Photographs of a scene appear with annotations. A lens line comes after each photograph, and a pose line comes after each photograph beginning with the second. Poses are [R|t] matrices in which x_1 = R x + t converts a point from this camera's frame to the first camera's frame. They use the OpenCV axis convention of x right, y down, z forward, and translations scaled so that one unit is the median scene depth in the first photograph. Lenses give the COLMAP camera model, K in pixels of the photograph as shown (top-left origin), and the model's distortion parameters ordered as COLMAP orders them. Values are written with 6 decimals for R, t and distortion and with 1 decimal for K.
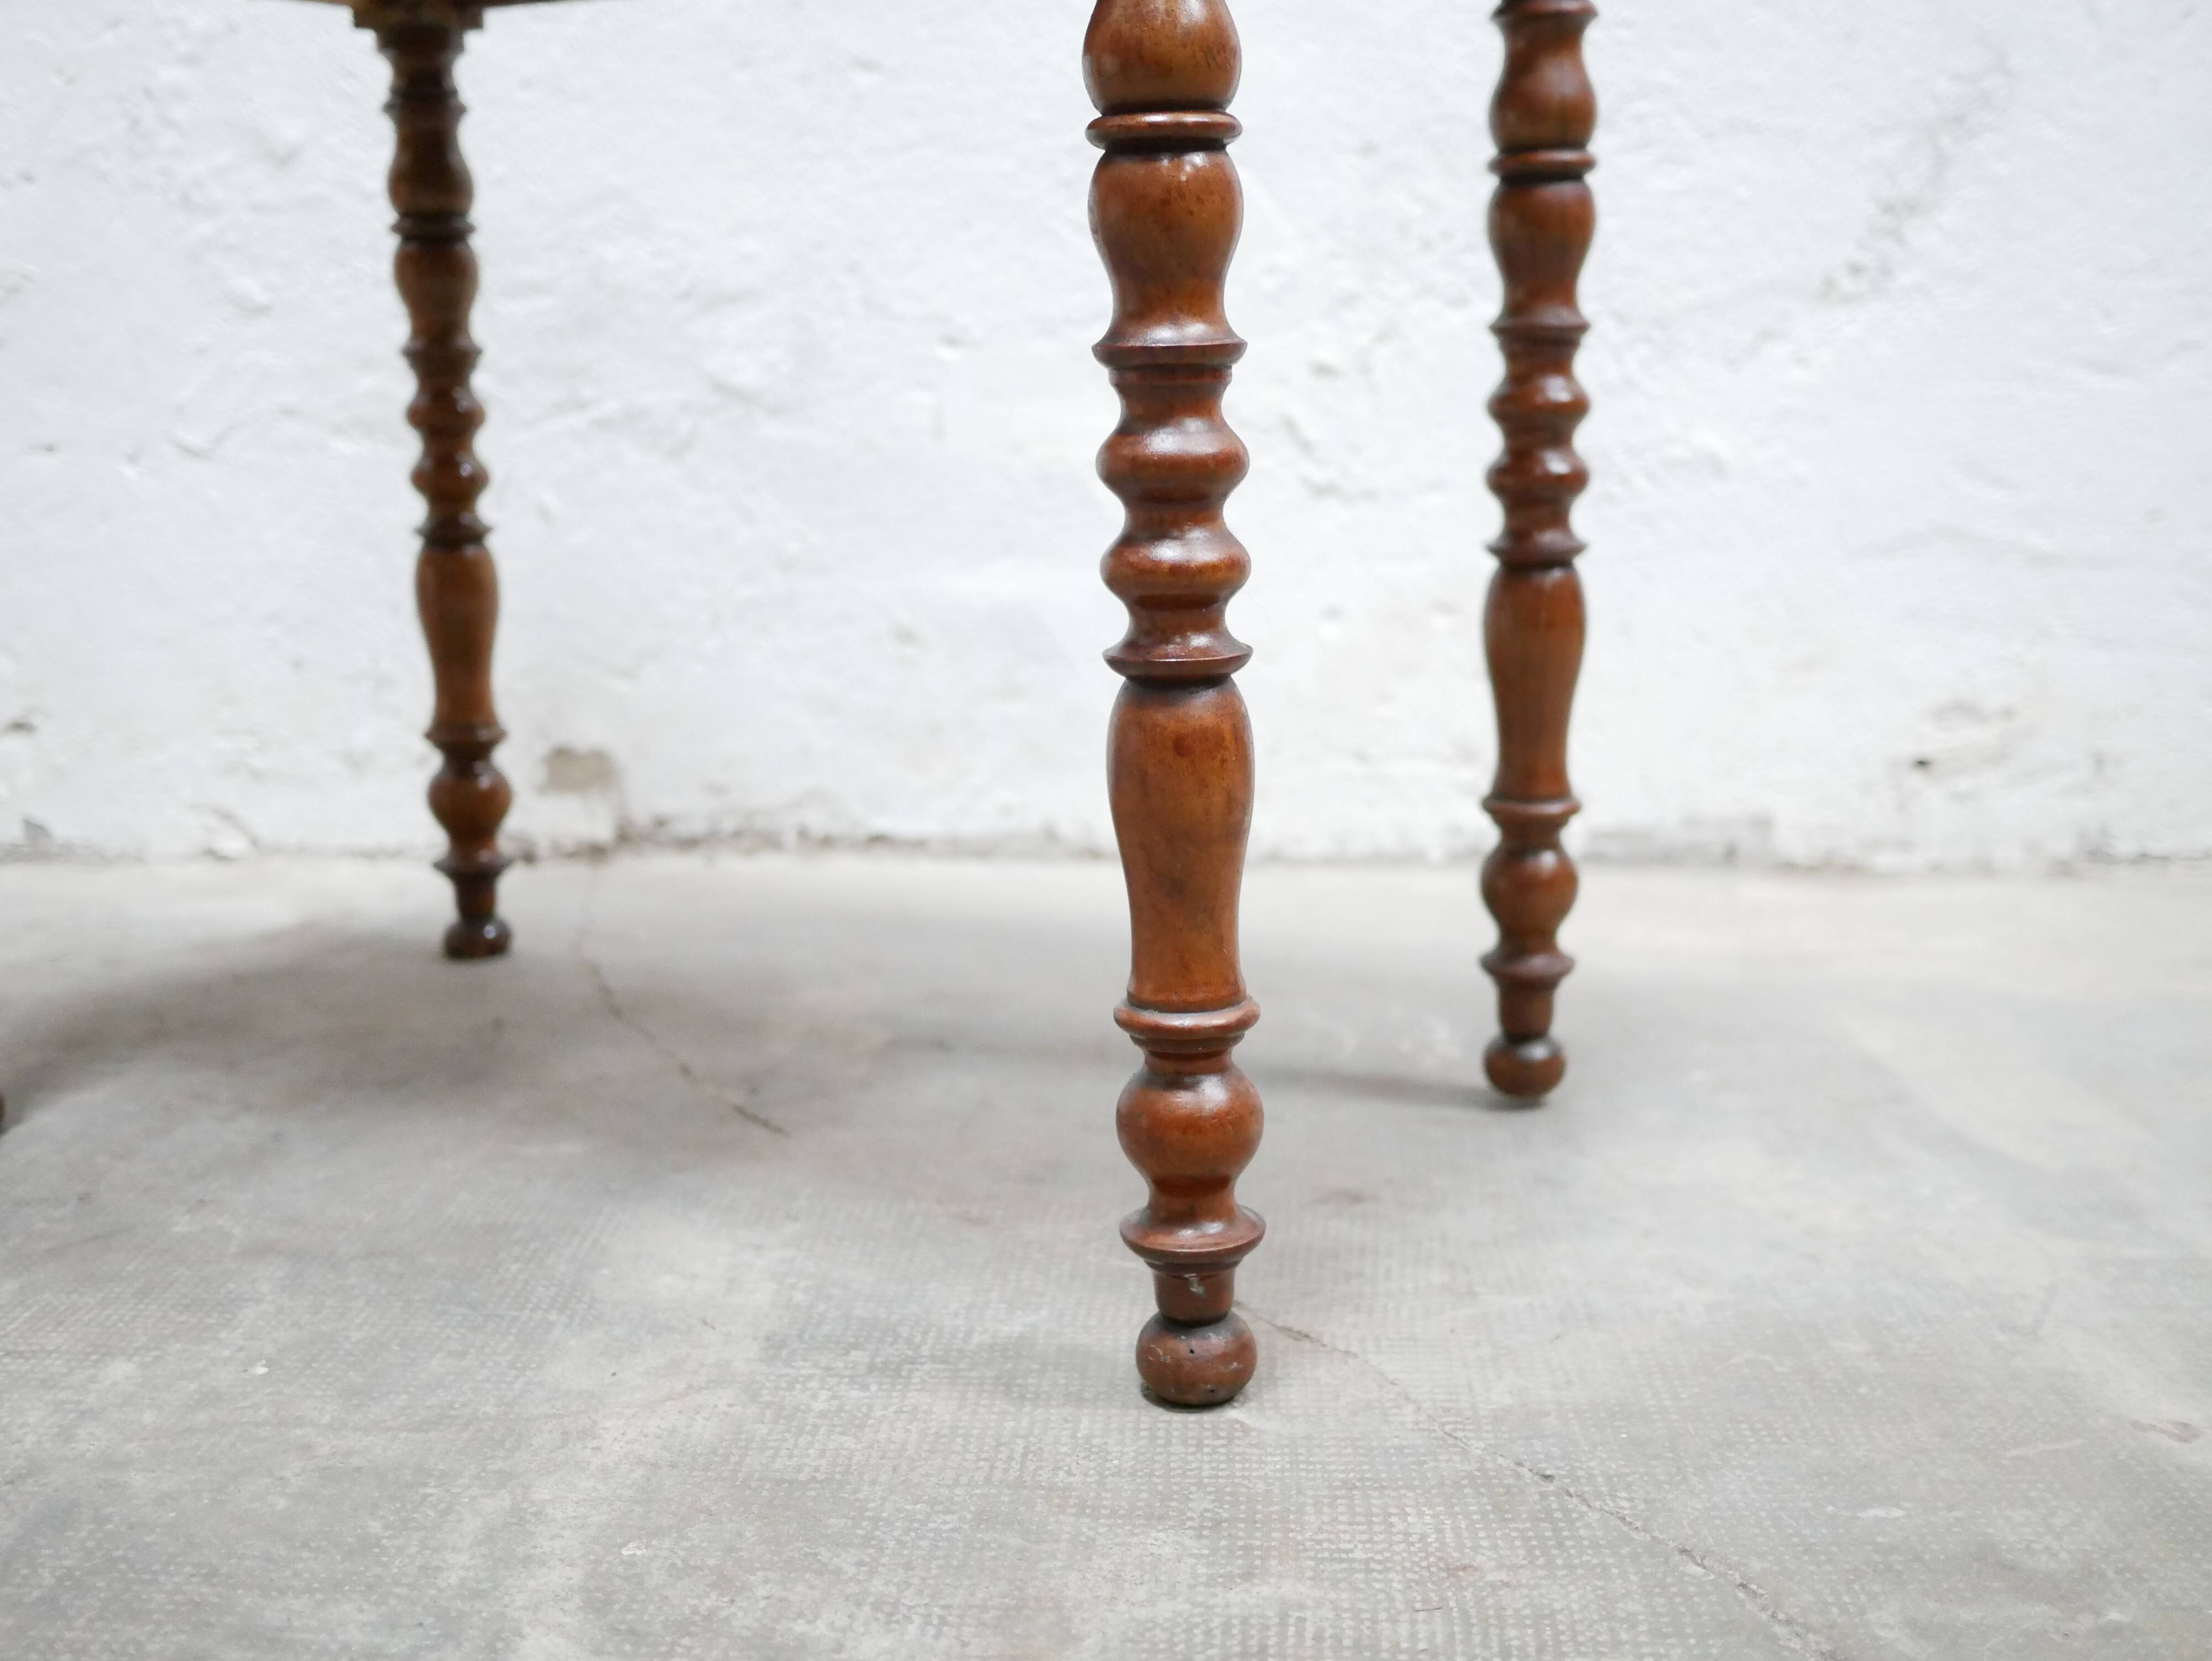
lens RADIAL K [[2503.5, 0, 1103.2], [0, 2503.5, 822.8], [0, 0, 1]] dist [-0.016767, 0.009649]
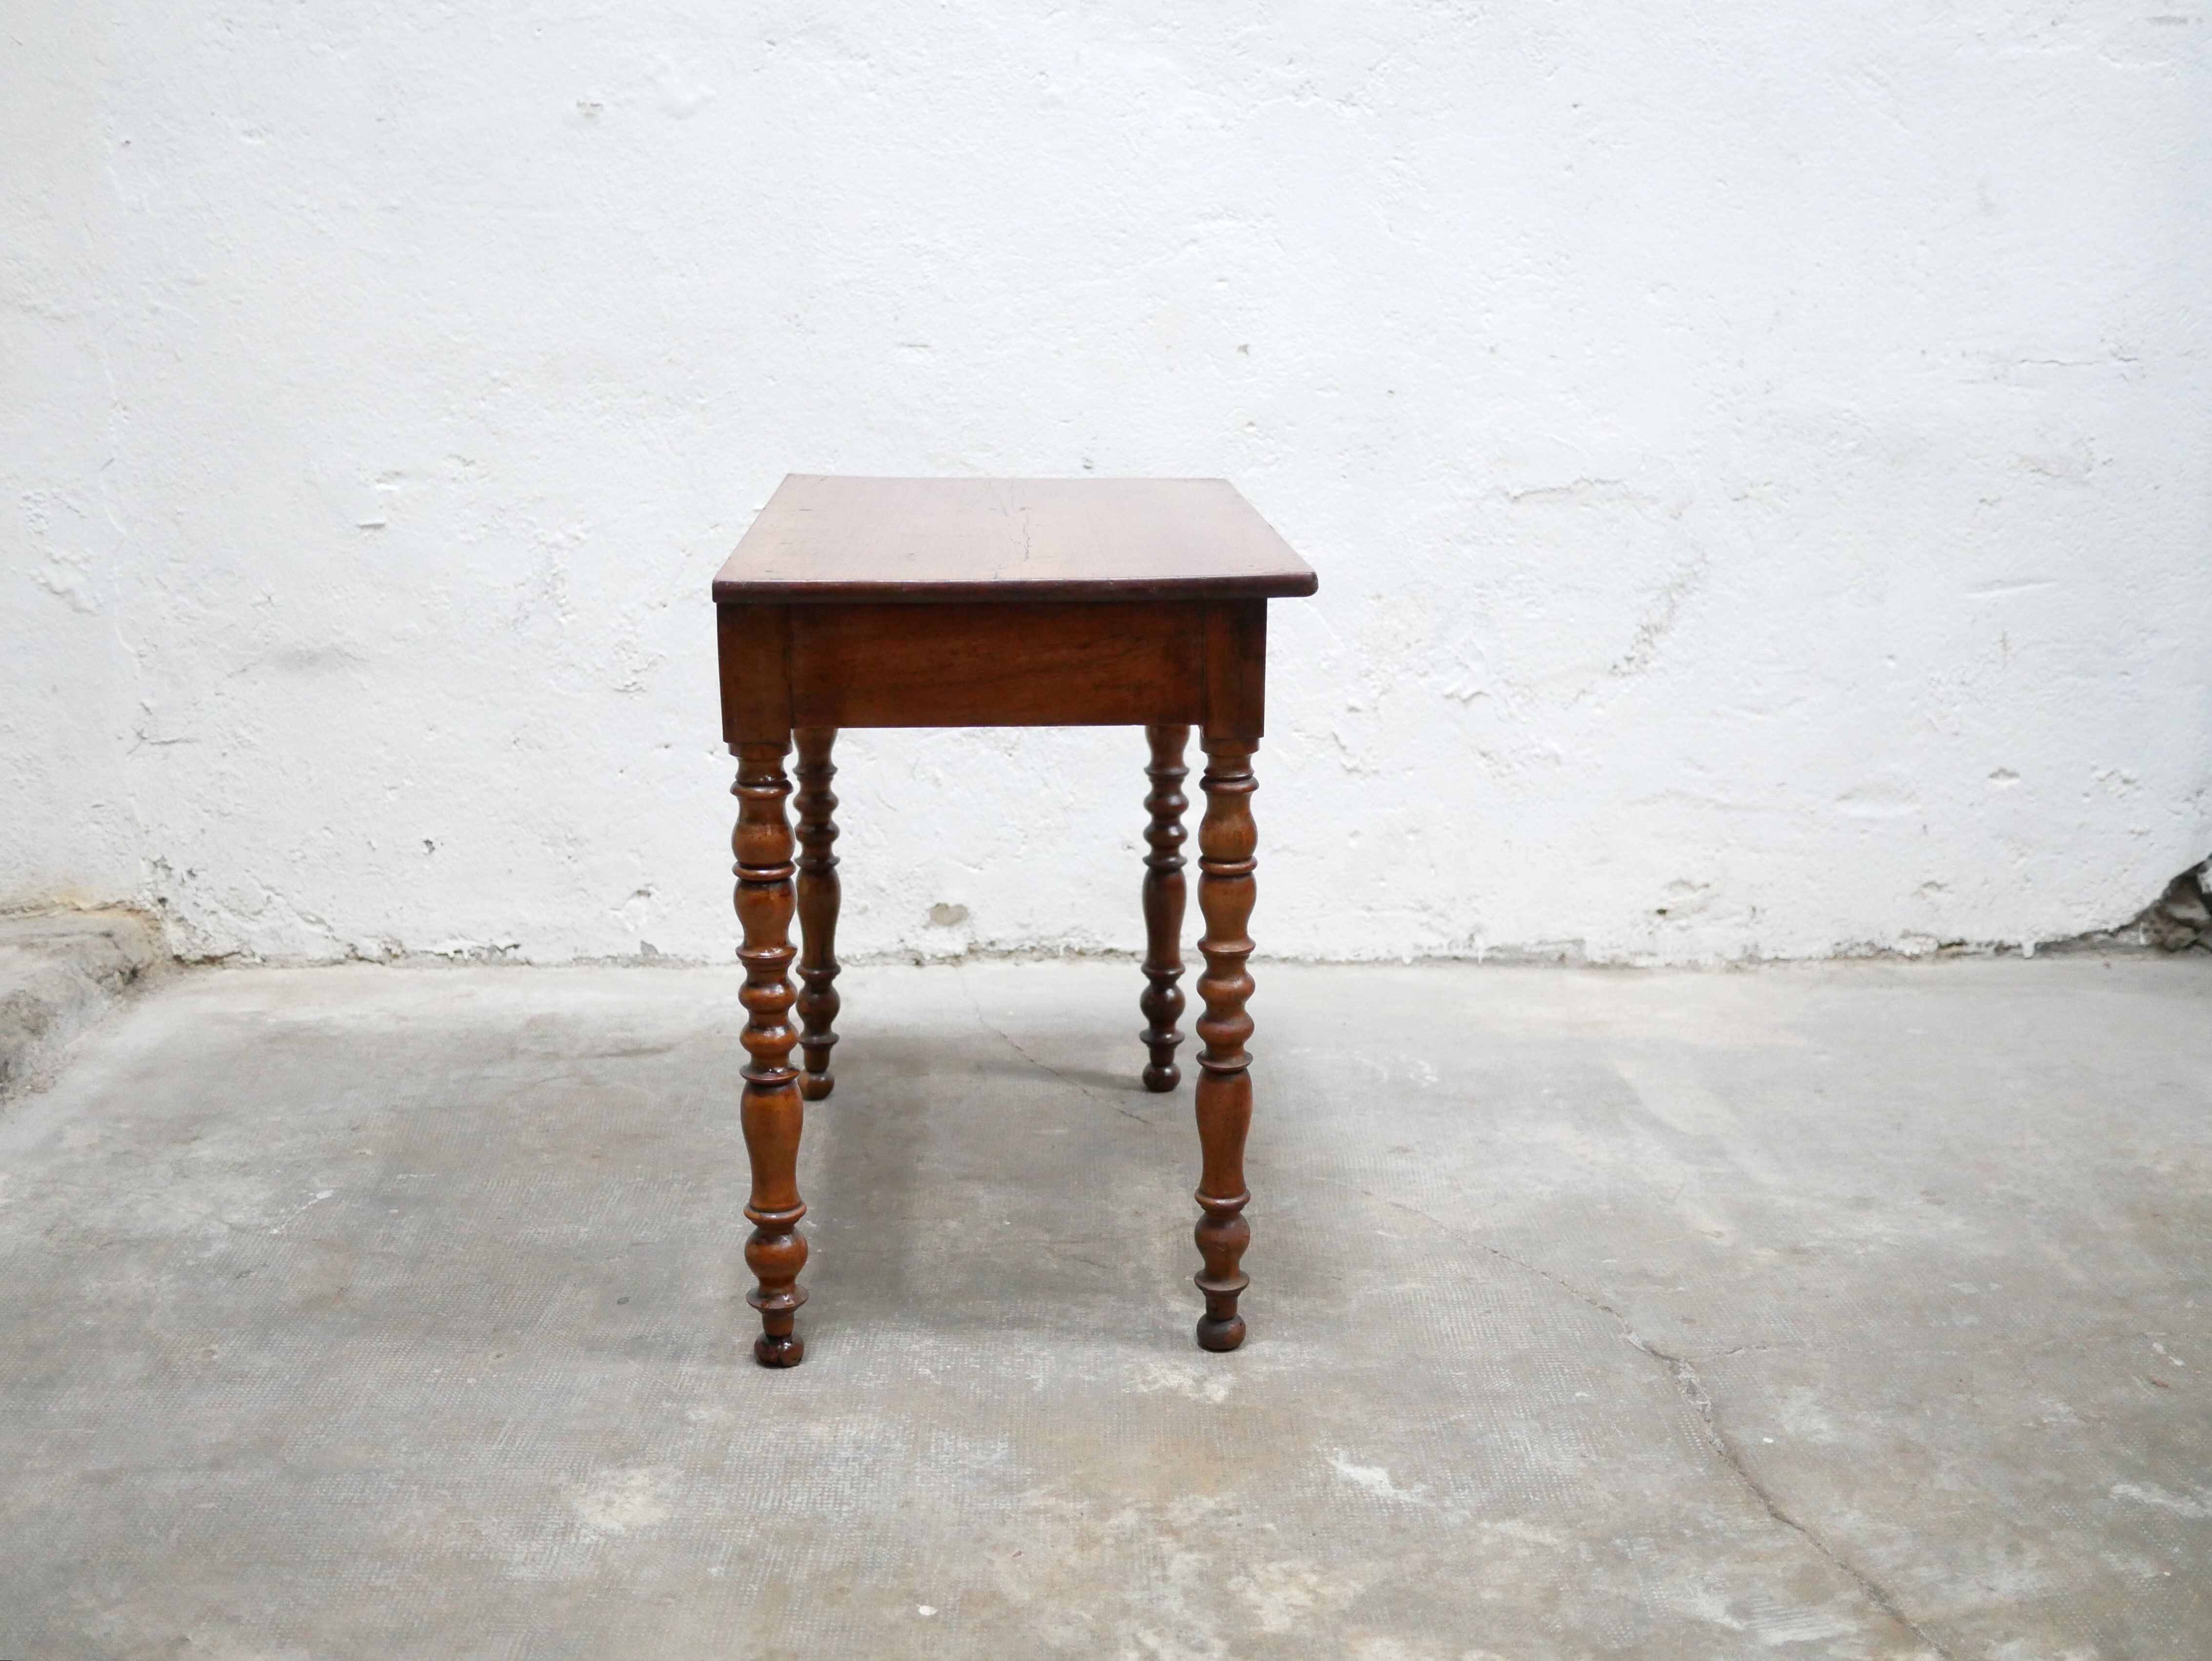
lens RADIAL K [[2522.6, 0, 1104.1], [0, 2522.6, 830.9], [0, 0, 1]] dist [-0.025542, 0.022904]
pose [[0.997917, -0.001616, 0.064494, -0.253779], [-0.000906, 0.999237, 0.039057, -0.185172], [-0.064508, -0.039034, 0.997154, -1.020492]]
